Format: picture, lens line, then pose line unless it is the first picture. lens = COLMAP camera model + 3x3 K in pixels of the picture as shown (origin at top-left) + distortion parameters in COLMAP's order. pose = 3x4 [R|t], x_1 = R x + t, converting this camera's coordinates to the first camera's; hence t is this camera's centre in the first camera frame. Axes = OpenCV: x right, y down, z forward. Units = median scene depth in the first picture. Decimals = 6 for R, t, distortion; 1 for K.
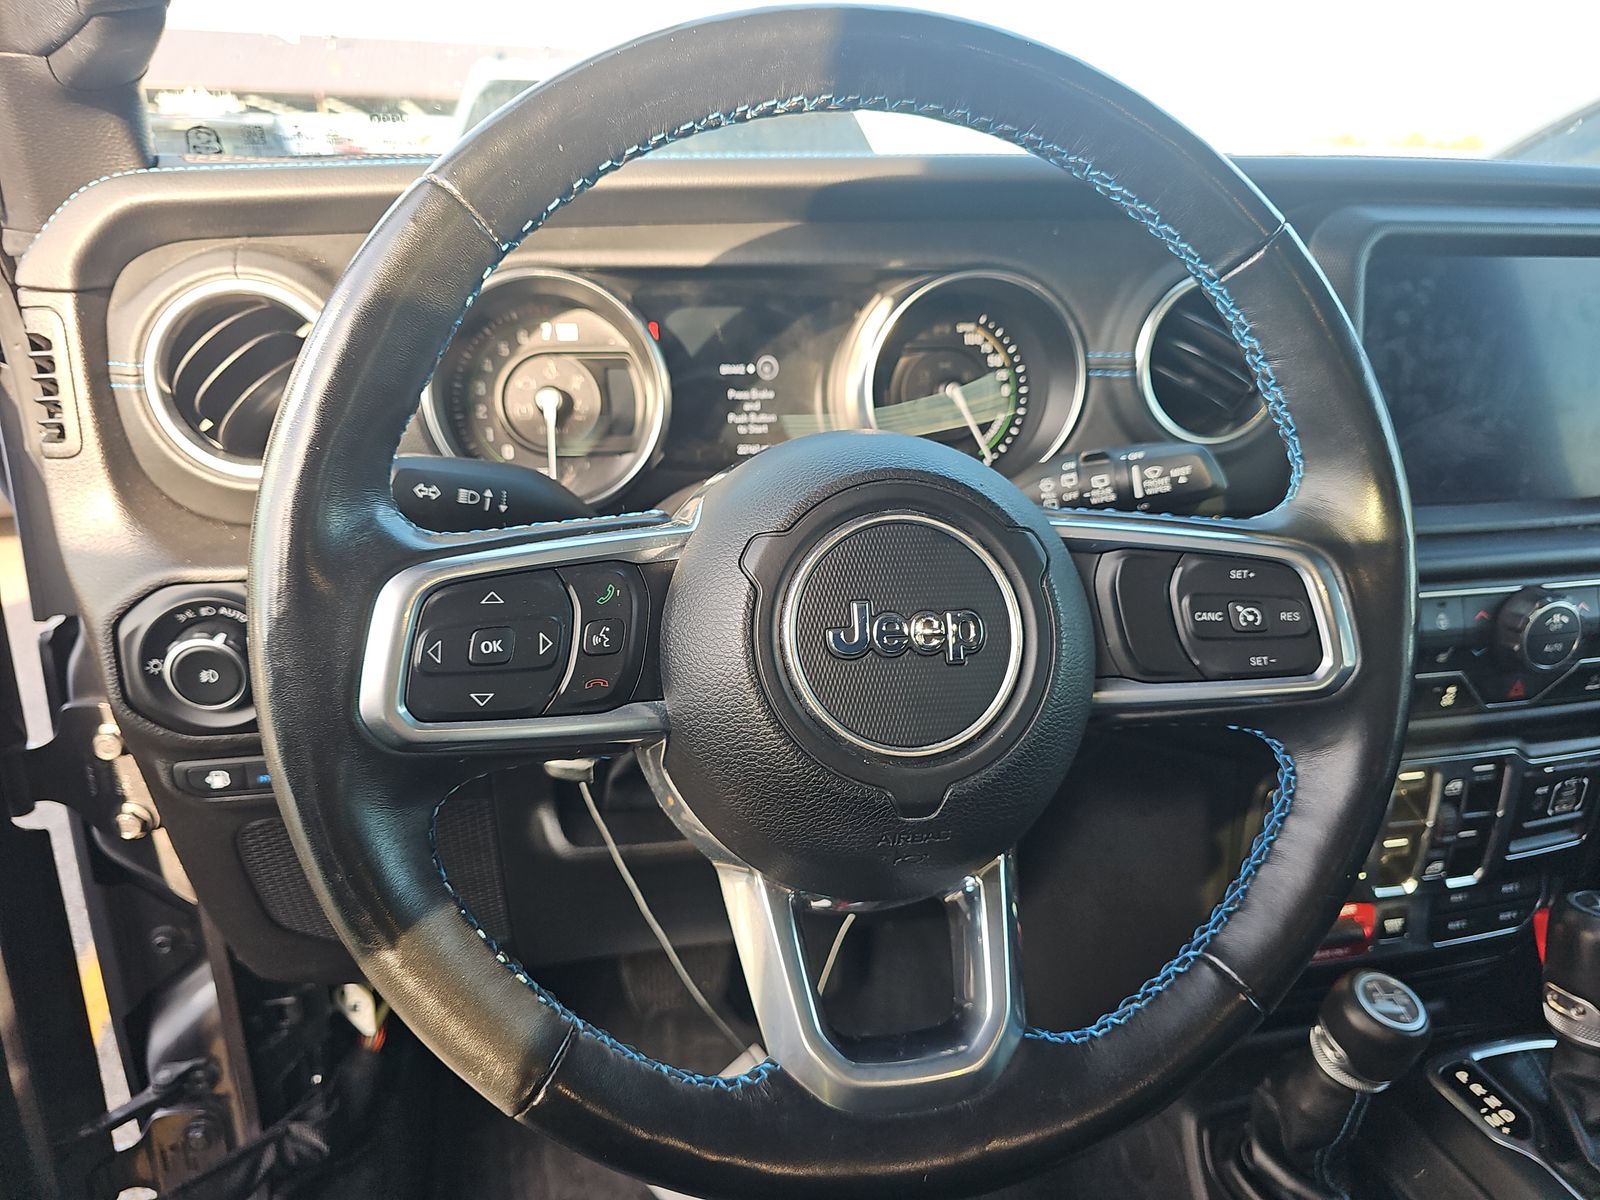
lens RADIAL K [[1109.7, 0, 798.9], [0, 1109.7, 560.6], [0, 0, 1]] dist [0.006668, 0.001970]
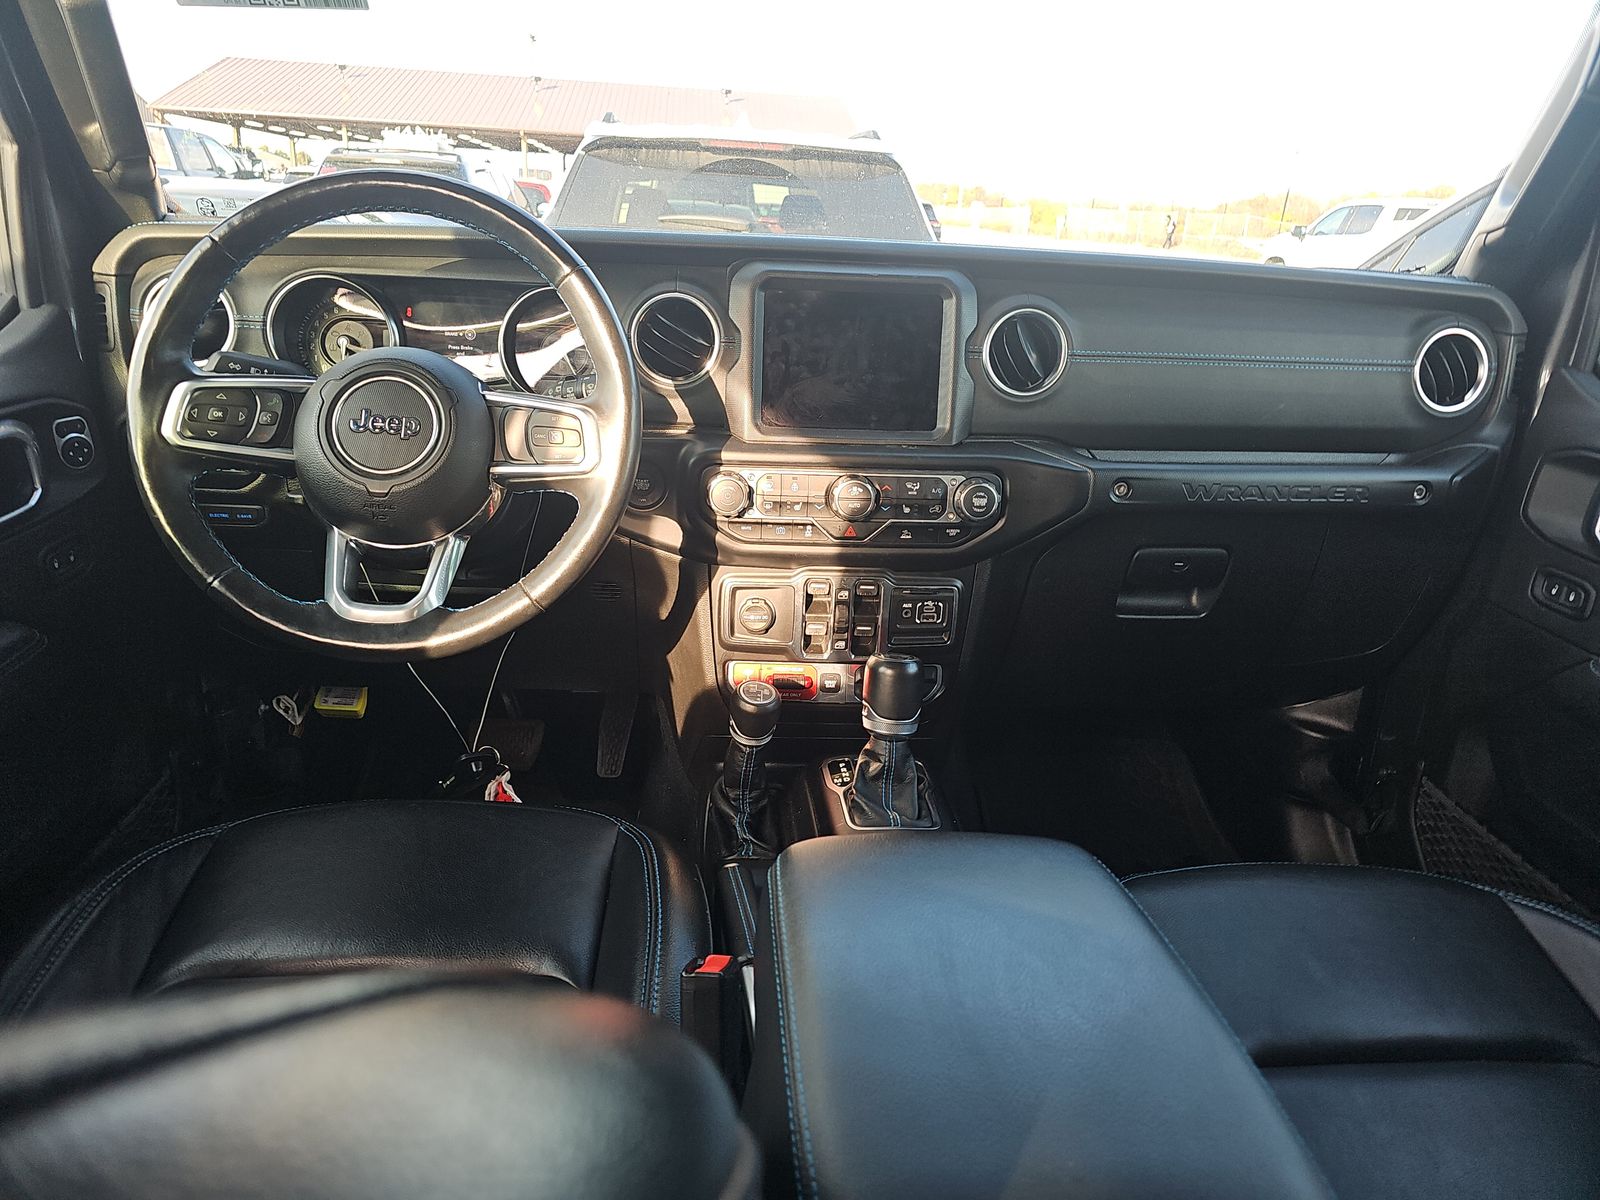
lens RADIAL K [[1062.0, 0, 800.0], [0, 1062.0, 600.0], [0, 0, 1]] dist [0.059347, -0.054998]
pose [[0.986772, 0.078541, -0.141818, 1.019011], [-0.076880, 0.996893, 0.017162, 0.252943], [0.142725, -0.006032, 0.989744, -0.913444]]
